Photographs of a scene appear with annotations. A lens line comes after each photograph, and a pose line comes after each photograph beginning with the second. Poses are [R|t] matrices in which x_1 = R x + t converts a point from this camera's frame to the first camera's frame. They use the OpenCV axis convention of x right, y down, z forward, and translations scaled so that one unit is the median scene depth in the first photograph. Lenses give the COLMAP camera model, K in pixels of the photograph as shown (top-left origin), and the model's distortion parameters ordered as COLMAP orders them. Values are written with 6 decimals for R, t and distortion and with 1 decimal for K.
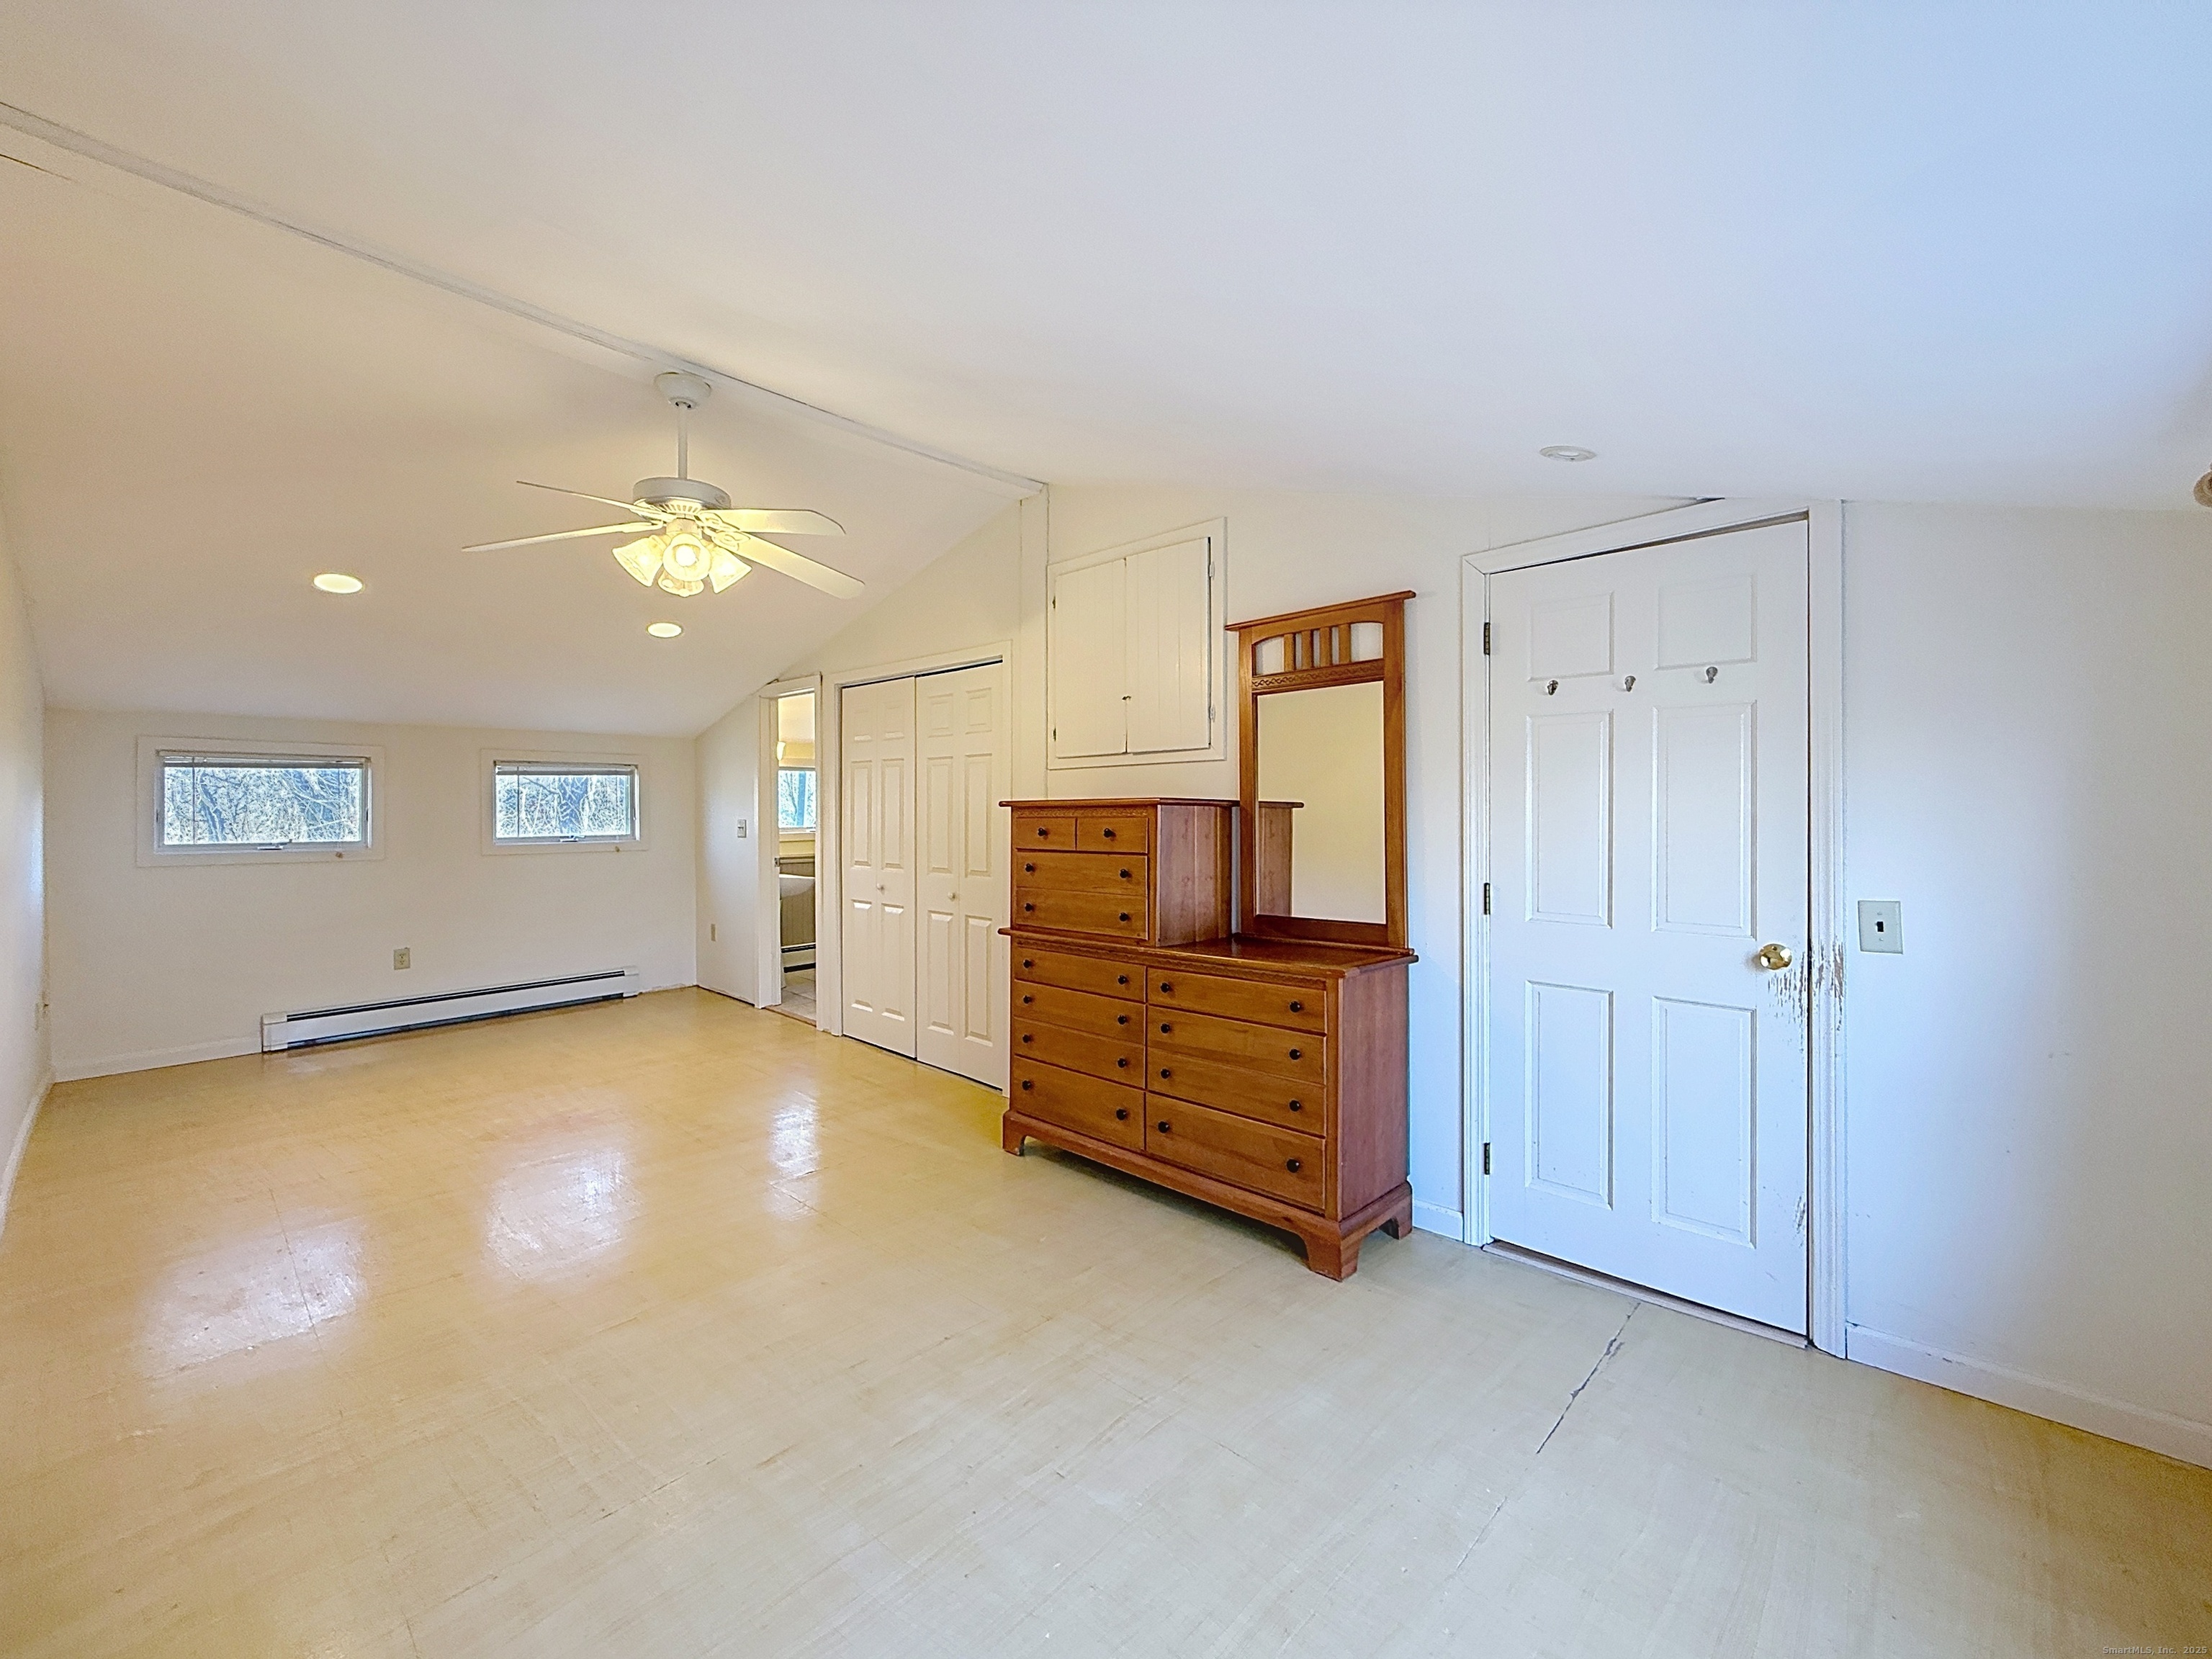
lens RADIAL K [[899.0, 0, 1106.8], [0, 899.0, 824.4], [0, 0, 1]] dist [0.001590, 0.000094]
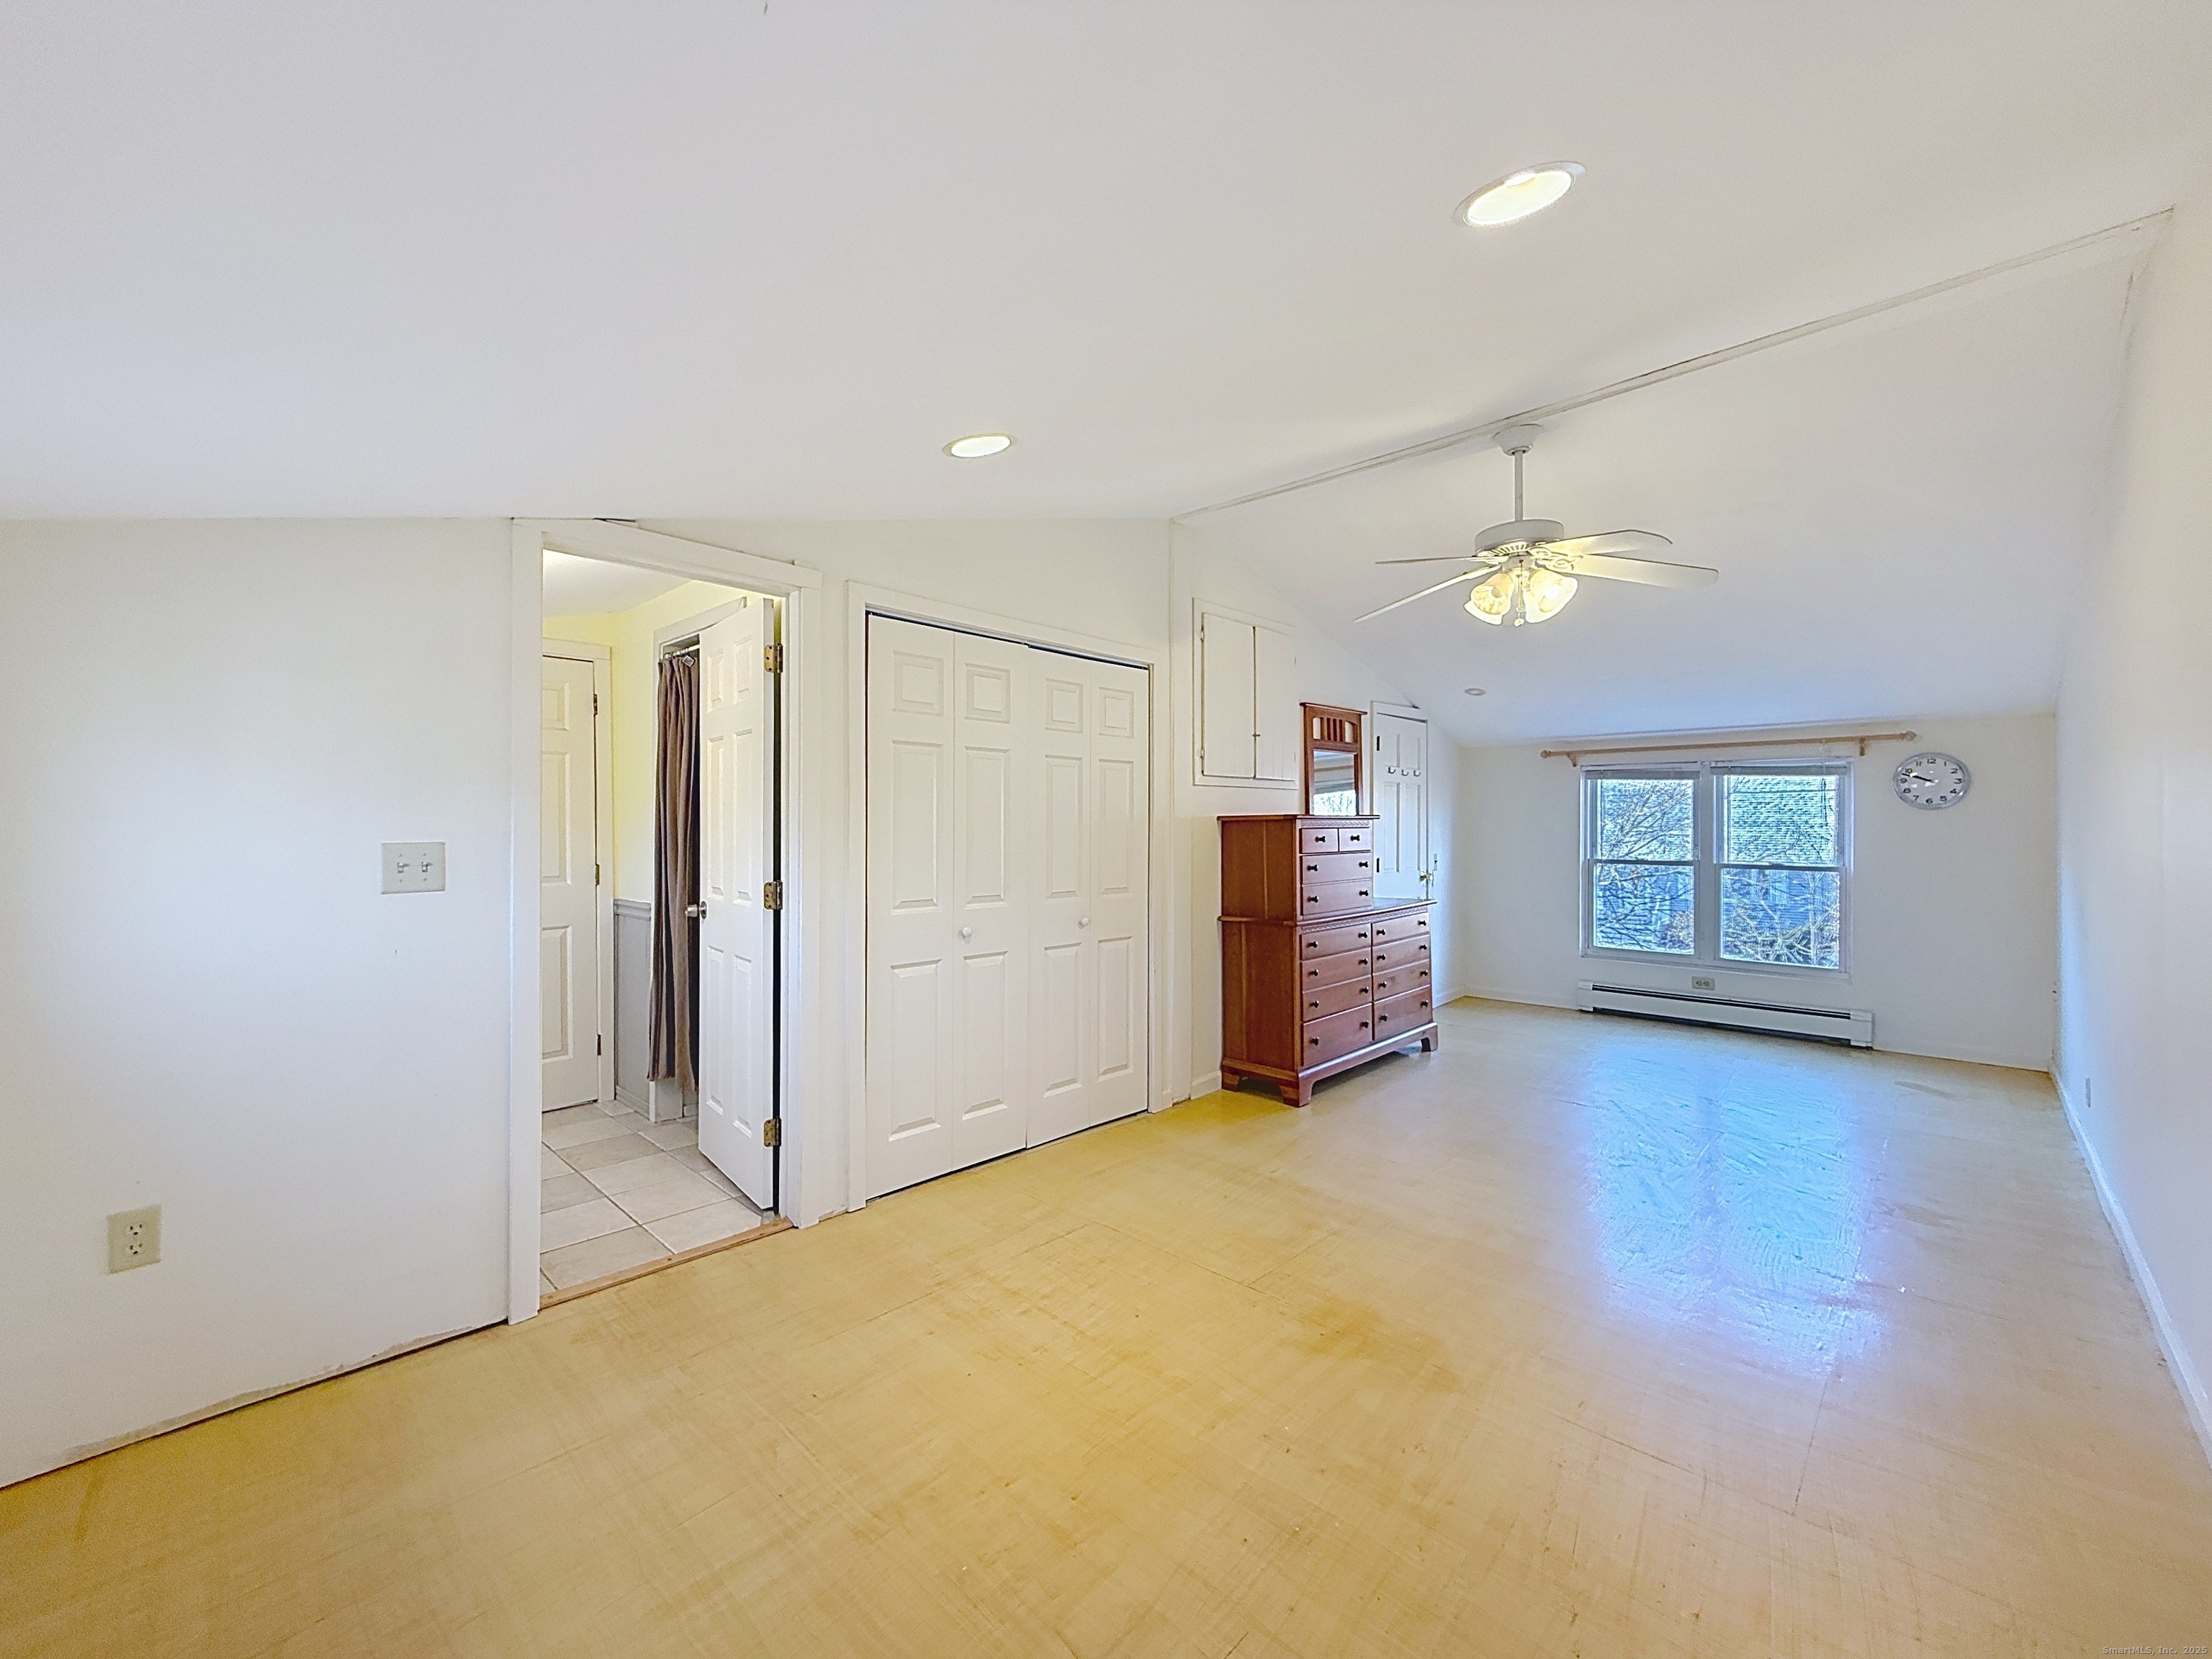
lens RADIAL K [[899.0, 0, 1106.8], [0, 899.0, 824.4], [0, 0, 1]] dist [0.001590, 0.000094]
pose [[0.006266, -0.000945, 0.999980, -1.208538], [0.011511, 0.999933, 0.000873, -0.015481], [-0.999914, 0.011505, 0.006276, 1.149006]]
